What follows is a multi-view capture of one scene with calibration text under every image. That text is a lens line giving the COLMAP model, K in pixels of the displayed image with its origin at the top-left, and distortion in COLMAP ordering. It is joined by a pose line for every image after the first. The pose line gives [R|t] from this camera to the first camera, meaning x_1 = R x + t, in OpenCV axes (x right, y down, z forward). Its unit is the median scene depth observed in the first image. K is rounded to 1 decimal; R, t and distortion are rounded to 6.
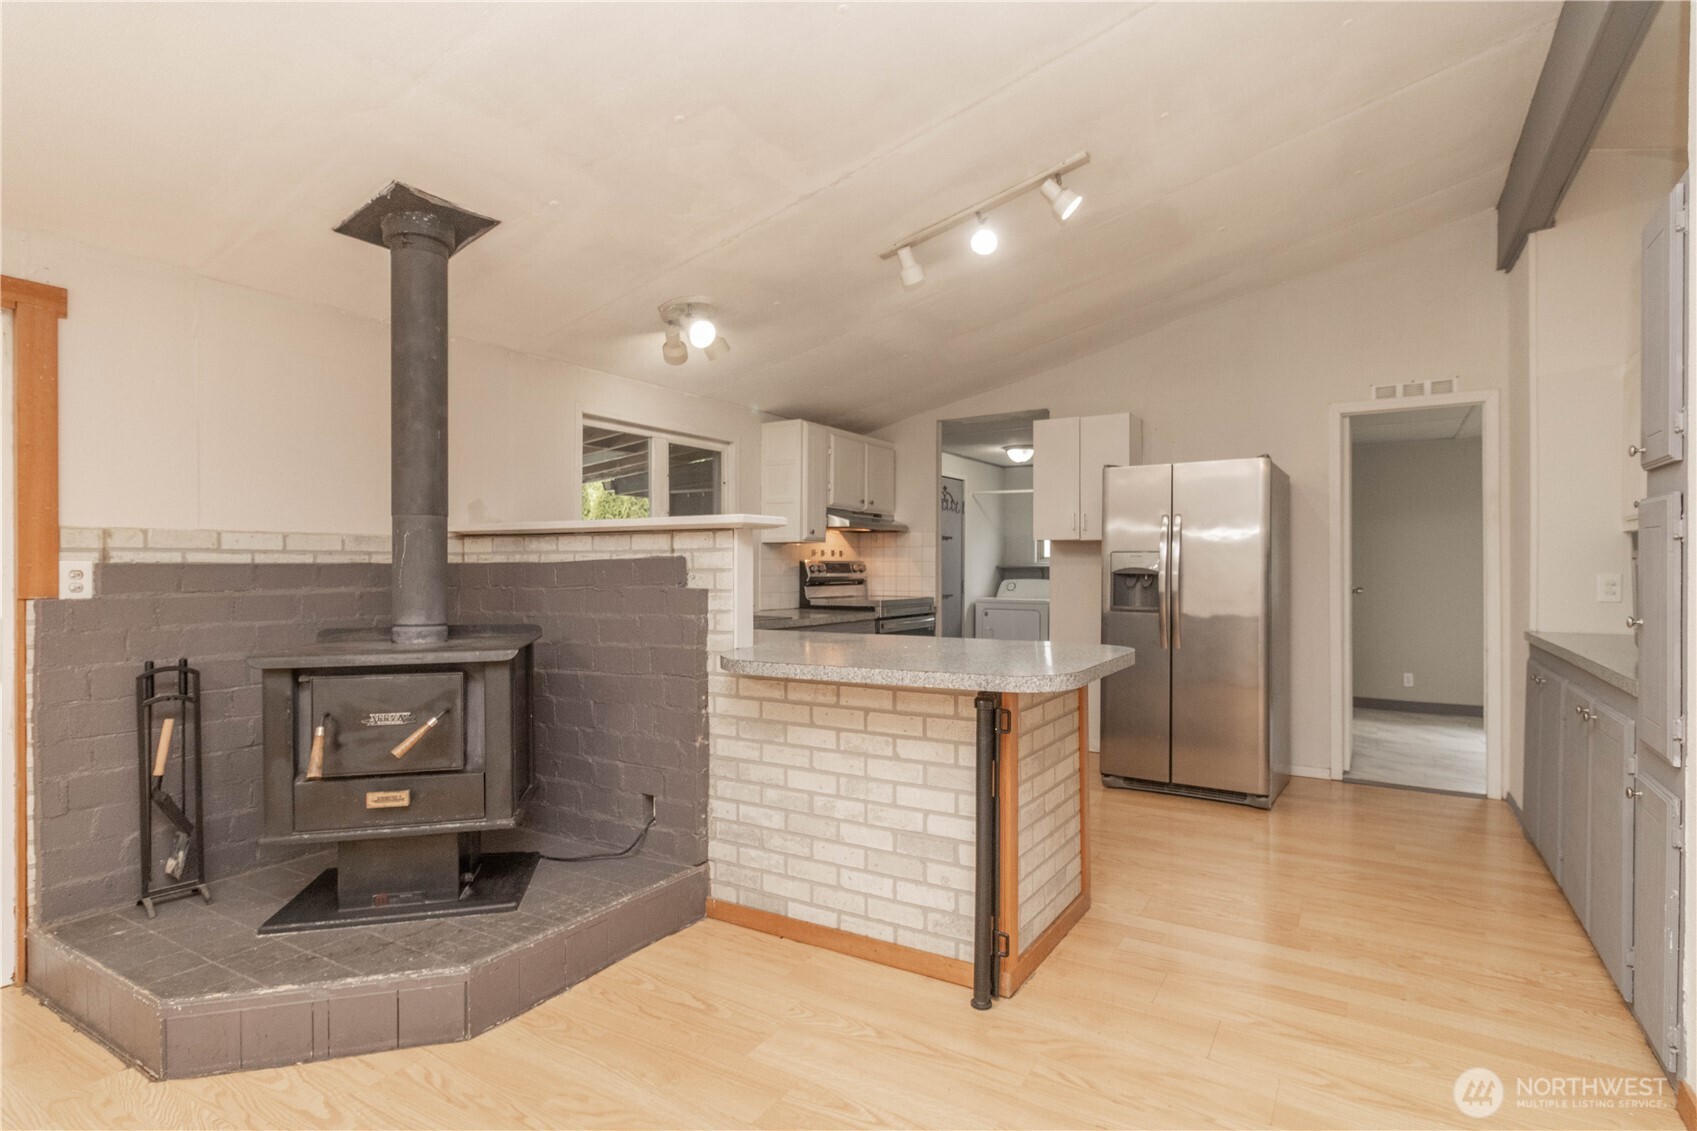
lens RADIAL K [[844.9, 0, 892.6], [0, 844.9, 566.9], [0, 0, 1]] dist [-0.008180, -0.000209]
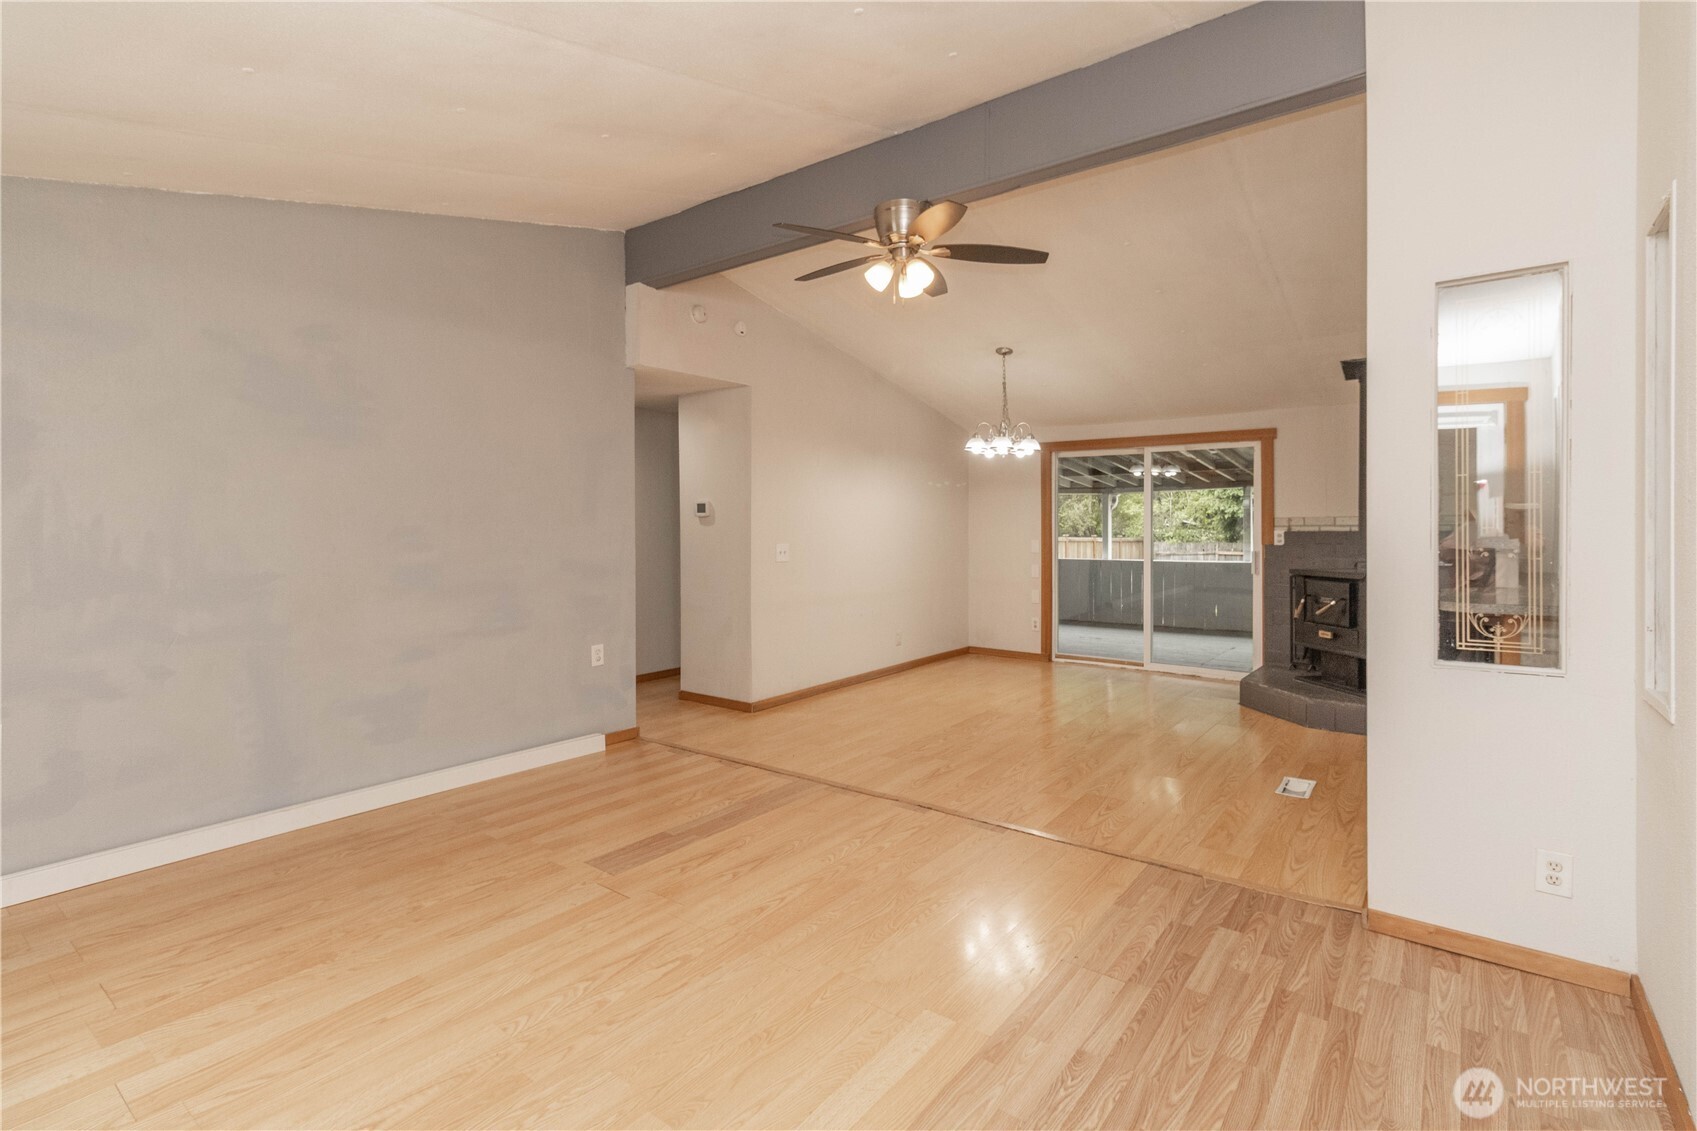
lens RADIAL K [[808.5, 0, 815.5], [0, 808.5, 531.9], [0, 0, 1]] dist [0.001042, -0.000018]
pose [[-0.150314, 0.010608, -0.988581, 1.481669], [0.005524, 0.999936, 0.009890, -0.030239], [0.988623, -0.003975, -0.150363, -0.043516]]
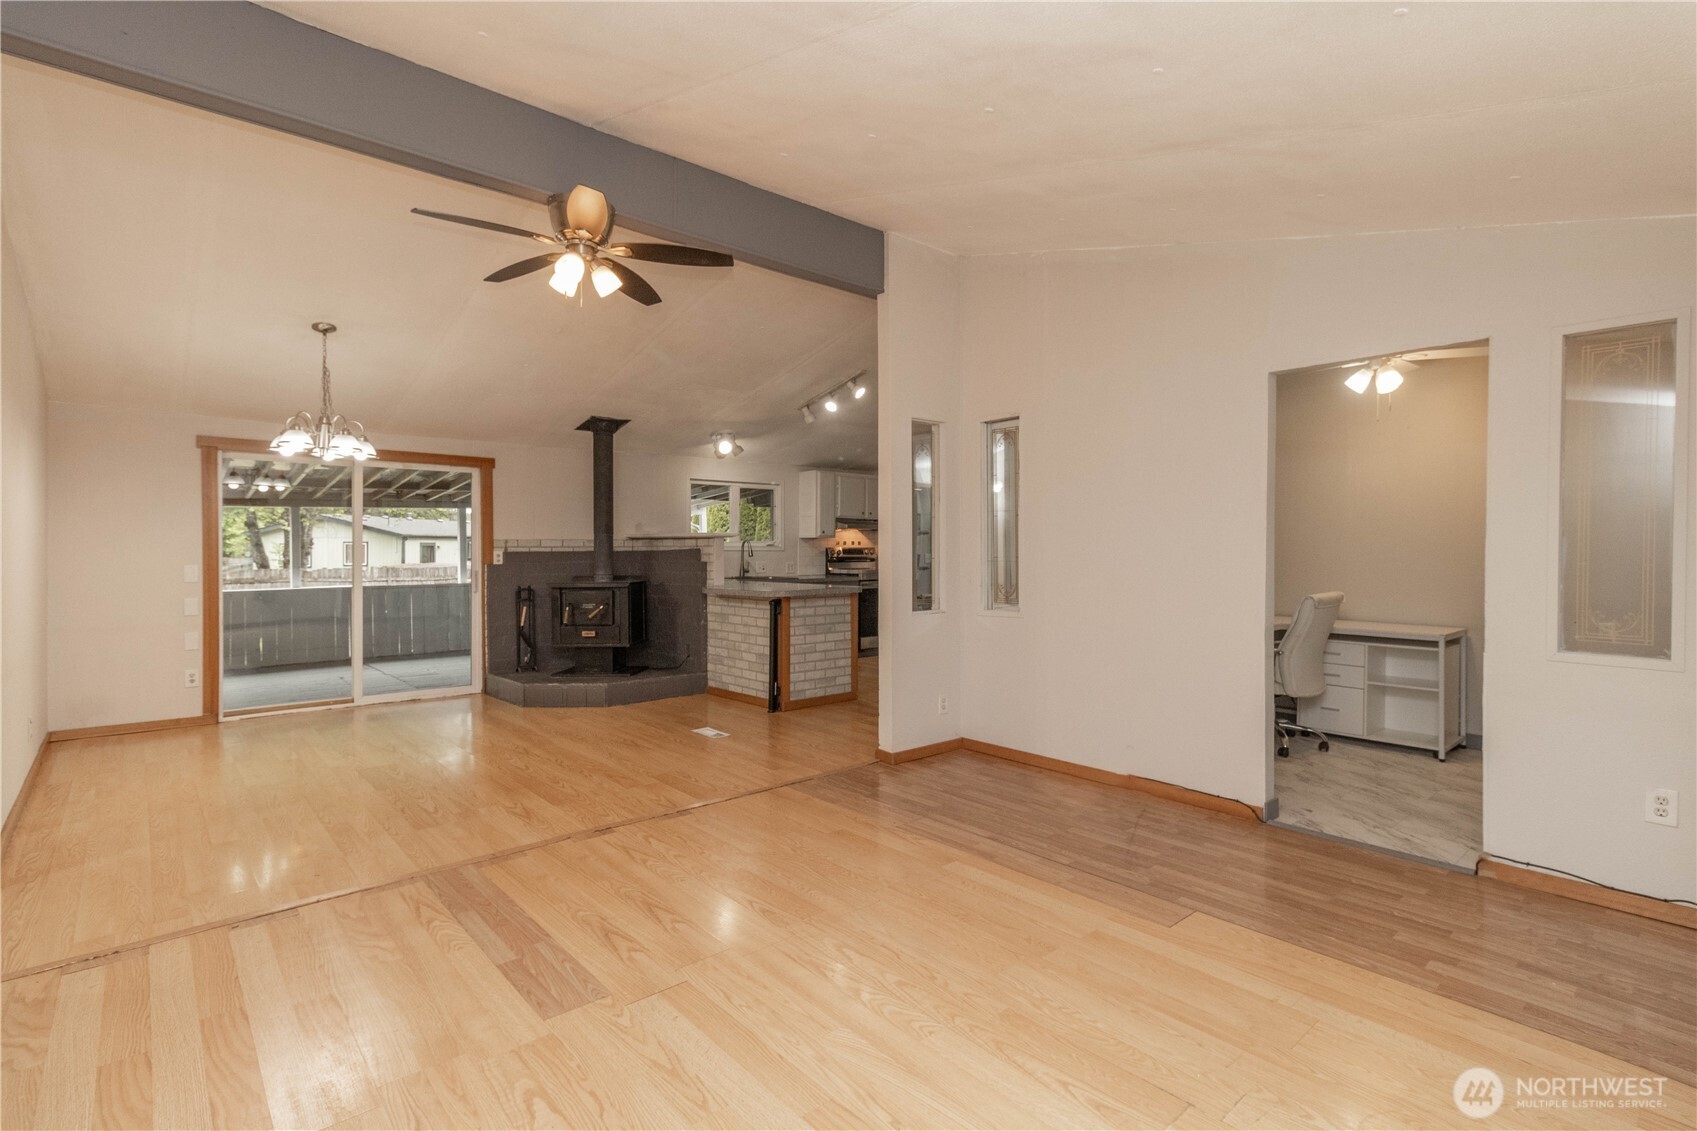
lens RADIAL K [[820.2, 0, 900.1], [0, 820.2, 555.1], [0, 0, 1]] dist [0.002131, 0.000489]
pose [[0.958496, 0.000827, -0.285103, 0.997327], [0.001802, 0.999958, 0.008961, -0.013700], [0.285099, -0.009103, 0.958455, -1.130192]]
